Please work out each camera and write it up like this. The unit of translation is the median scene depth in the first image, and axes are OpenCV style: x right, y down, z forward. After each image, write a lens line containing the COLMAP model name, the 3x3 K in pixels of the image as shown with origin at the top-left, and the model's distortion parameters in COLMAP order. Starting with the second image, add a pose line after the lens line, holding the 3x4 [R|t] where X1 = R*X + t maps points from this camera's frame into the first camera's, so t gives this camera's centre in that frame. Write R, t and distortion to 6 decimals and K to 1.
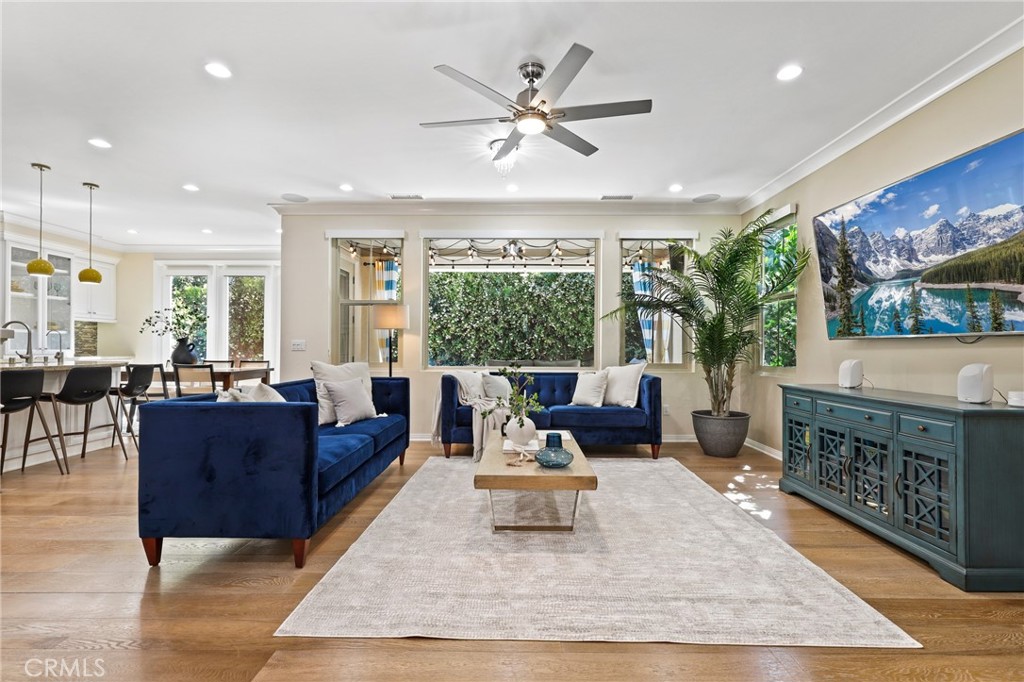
lens RADIAL K [[465.9, 0, 514.8], [0, 465.9, 344.6], [0, 0, 1]] dist [0.001086, 0.000224]
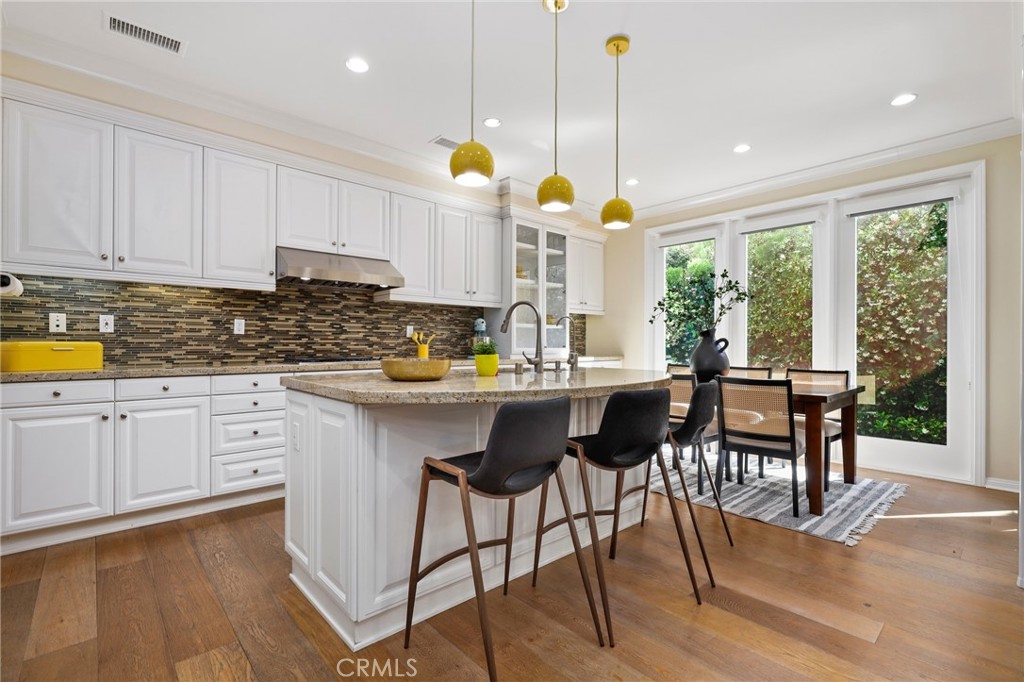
lens RADIAL K [[465.9, 0, 507.2], [0, 465.9, 343.1], [0, 0, 1]] dist [0.001086, 0.000224]
pose [[0.666385, -0.001939, -0.745605, -0.475921], [0.003071, 0.999995, 0.000144, 0.002290], [0.745601, -0.002386, 0.666388, 0.438186]]
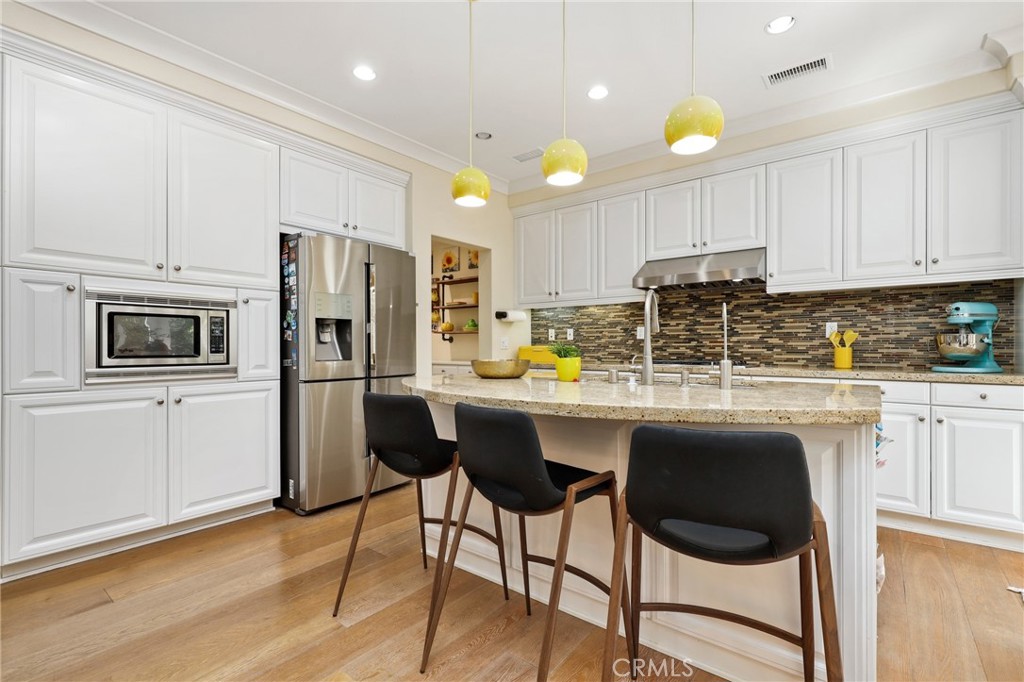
lens RADIAL K [[465.9, 0, 527.8], [0, 465.9, 347.6], [0, 0, 1]] dist [0.001086, 0.000224]
pose [[-0.613897, -0.000354, -0.789386, -0.473309], [0.003890, 0.999986, -0.003473, 0.005175], [0.789377, -0.005203, -0.613887, 0.899358]]
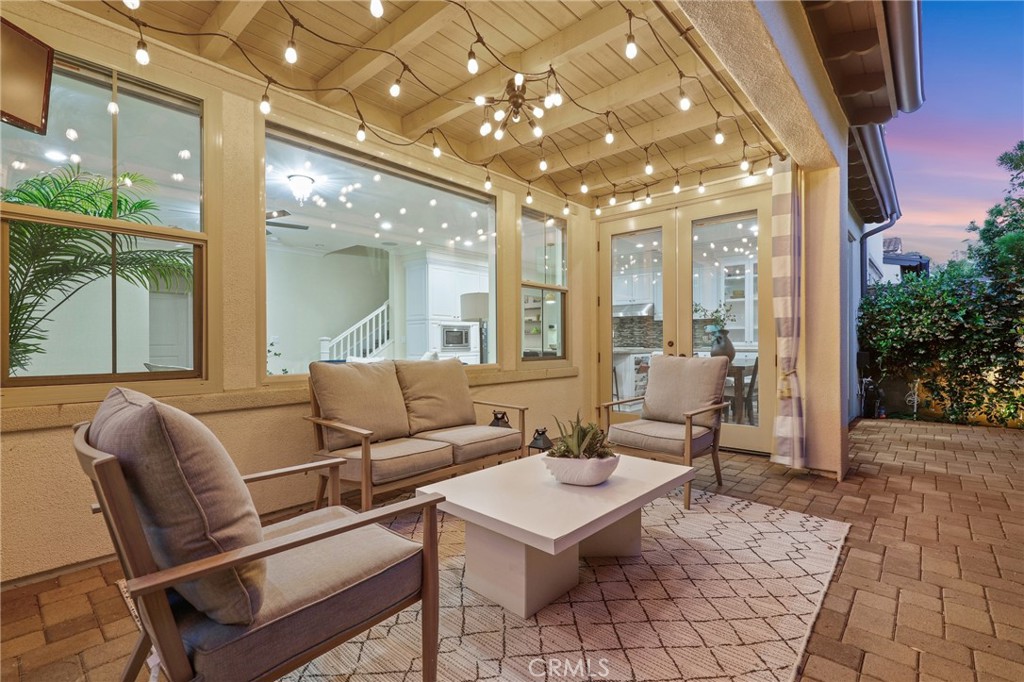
lens RADIAL K [[465.9, 0, 518.8], [0, 465.9, 336.8], [0, 0, 1]] dist [0.001086, 0.000224]
pose [[-0.656775, -0.005051, -0.754070, 0.380550], [0.006960, 0.999894, -0.012760, 0.008650], [0.754055, -0.013628, -0.656670, 1.471134]]
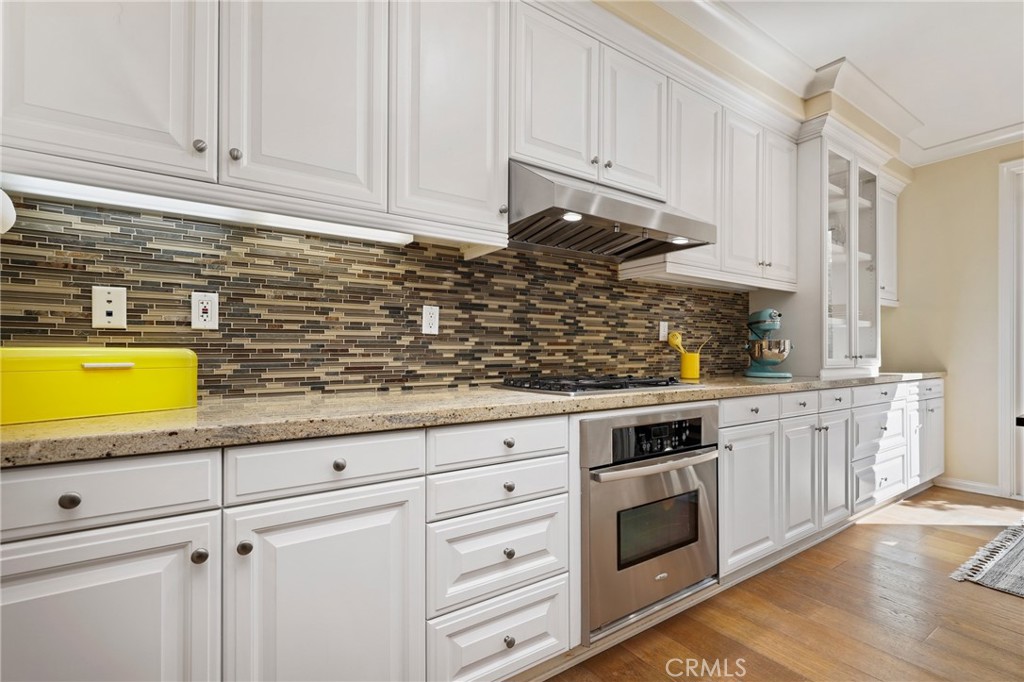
lens RADIAL K [[465.9, 0, 504.0], [0, 465.9, 348.8], [0, 0, 1]] dist [0.001086, 0.000224]
pose [[0.552649, -0.006009, -0.833393, -0.871015], [0.003998, 0.999982, -0.004558, 0.001552], [0.833405, -0.000813, 0.552663, 0.447338]]
